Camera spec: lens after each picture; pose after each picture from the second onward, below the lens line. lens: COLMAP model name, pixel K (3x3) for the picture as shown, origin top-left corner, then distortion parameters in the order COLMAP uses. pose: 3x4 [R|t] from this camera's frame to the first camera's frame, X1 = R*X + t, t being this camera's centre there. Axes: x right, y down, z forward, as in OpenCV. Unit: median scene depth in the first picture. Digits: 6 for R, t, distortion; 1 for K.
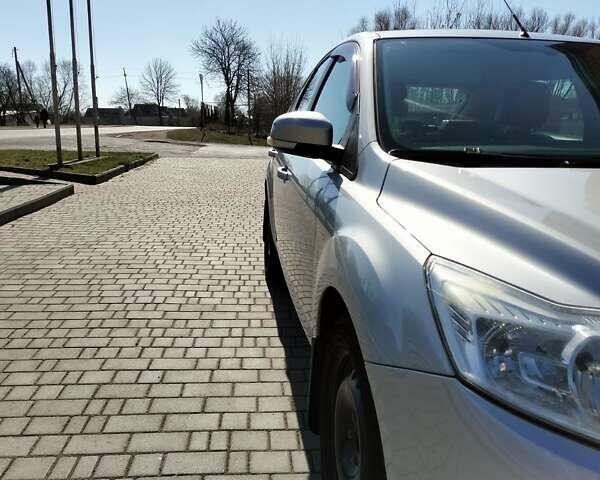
lens RADIAL K [[641.6, 0, 300.0], [0, 641.6, 240.0], [0, 0, 1]] dist [0.006665, -0.038525]
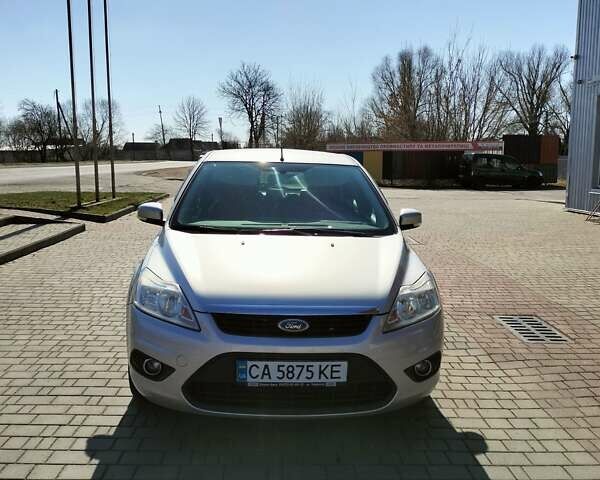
lens RADIAL K [[641.6, 0, 300.0], [0, 641.6, 240.0], [0, 0, 1]] dist [0.006665, -0.038525]
pose [[0.998527, 0.004623, -0.054051, 0.081817], [-0.007198, 0.998843, -0.047542, 0.002484], [0.053768, 0.047861, 0.997406, -0.144122]]
